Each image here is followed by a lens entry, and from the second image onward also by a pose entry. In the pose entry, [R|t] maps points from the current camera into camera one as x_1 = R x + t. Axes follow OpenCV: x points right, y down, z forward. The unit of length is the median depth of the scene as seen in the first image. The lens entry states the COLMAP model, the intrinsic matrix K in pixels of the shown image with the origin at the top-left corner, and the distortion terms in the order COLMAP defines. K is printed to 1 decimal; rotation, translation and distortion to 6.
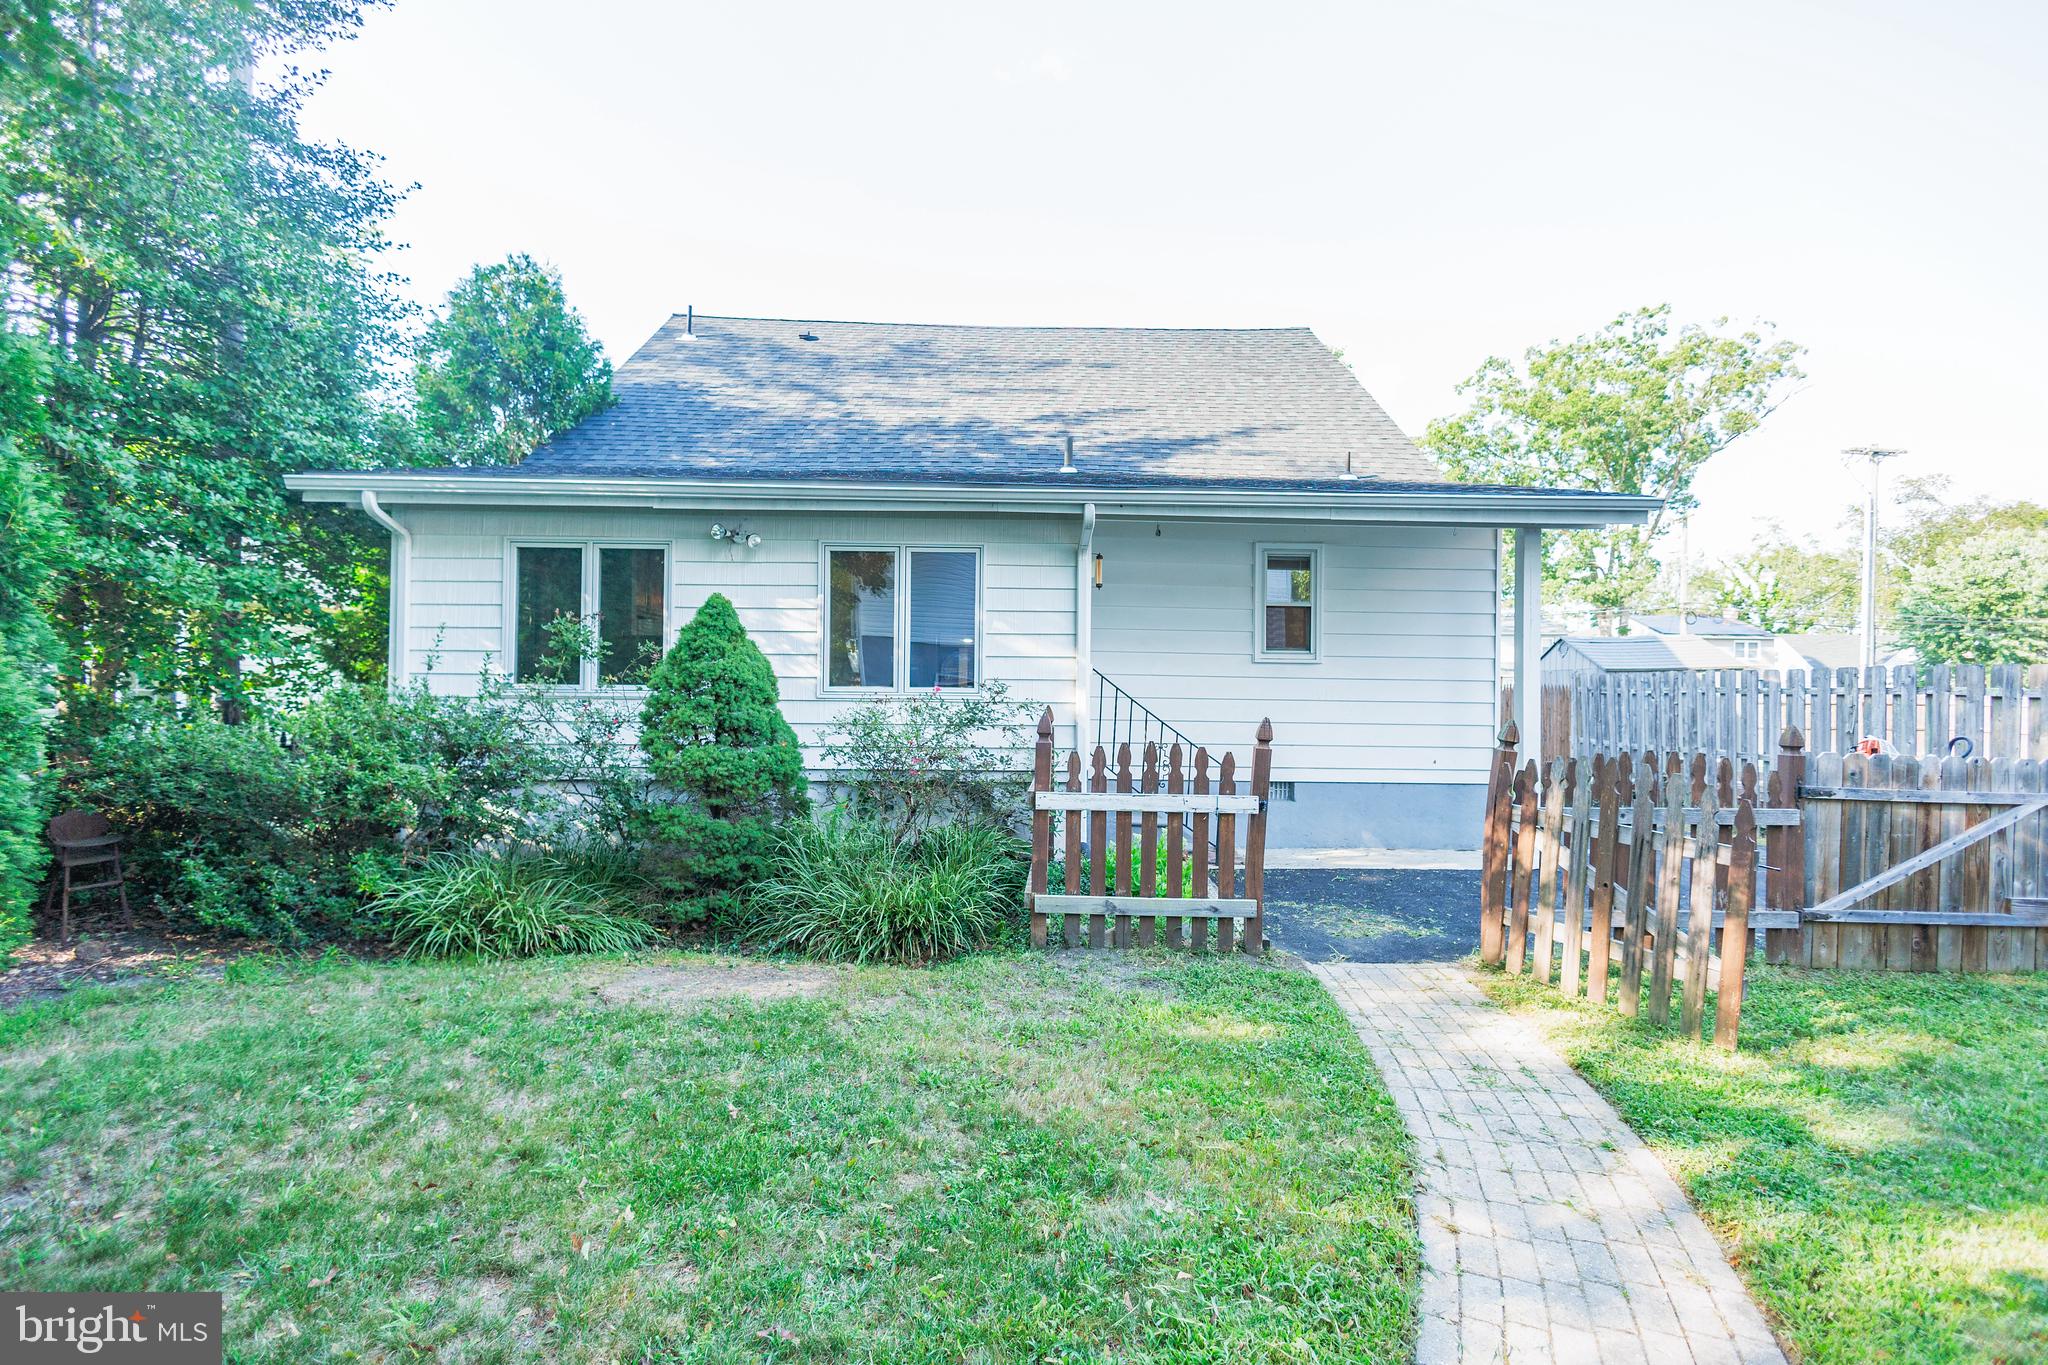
lens RADIAL K [[936.1, 0, 1024.3], [0, 936.1, 685.6], [0, 0, 1]] dist [0.001744, 0.000084]
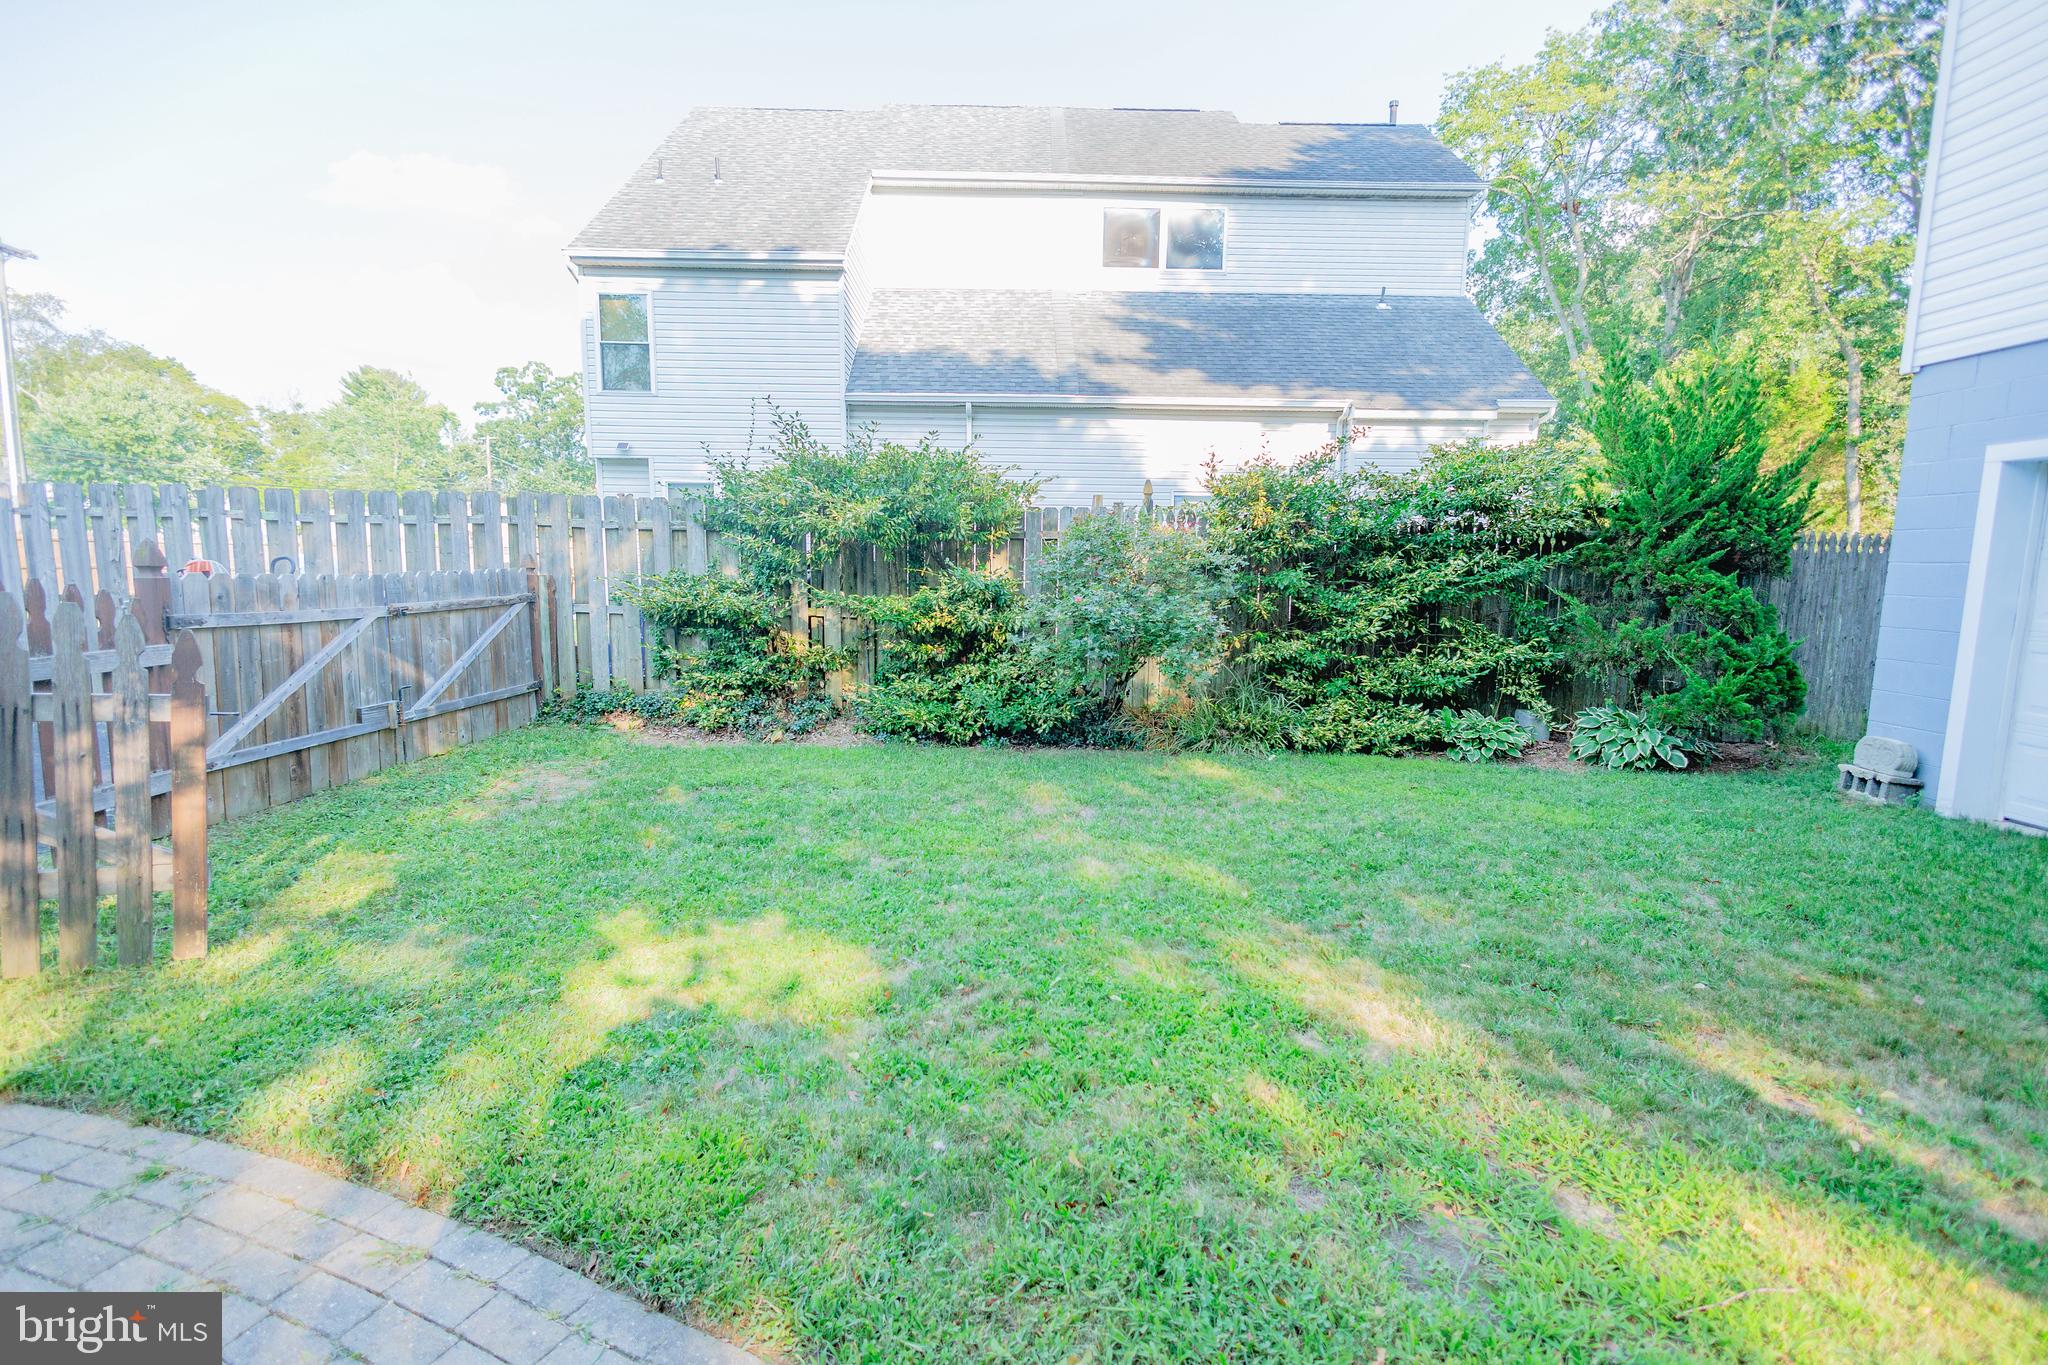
lens RADIAL K [[936.1, 0, 1024.3], [0, 936.1, 685.6], [0, 0, 1]] dist [0.001744, 0.000084]
pose [[0.012538, -0.146235, 0.989170, 0.025290], [-0.022012, 0.988968, 0.146484, 0.031531], [-0.999679, -0.023610, 0.009181, 0.246373]]
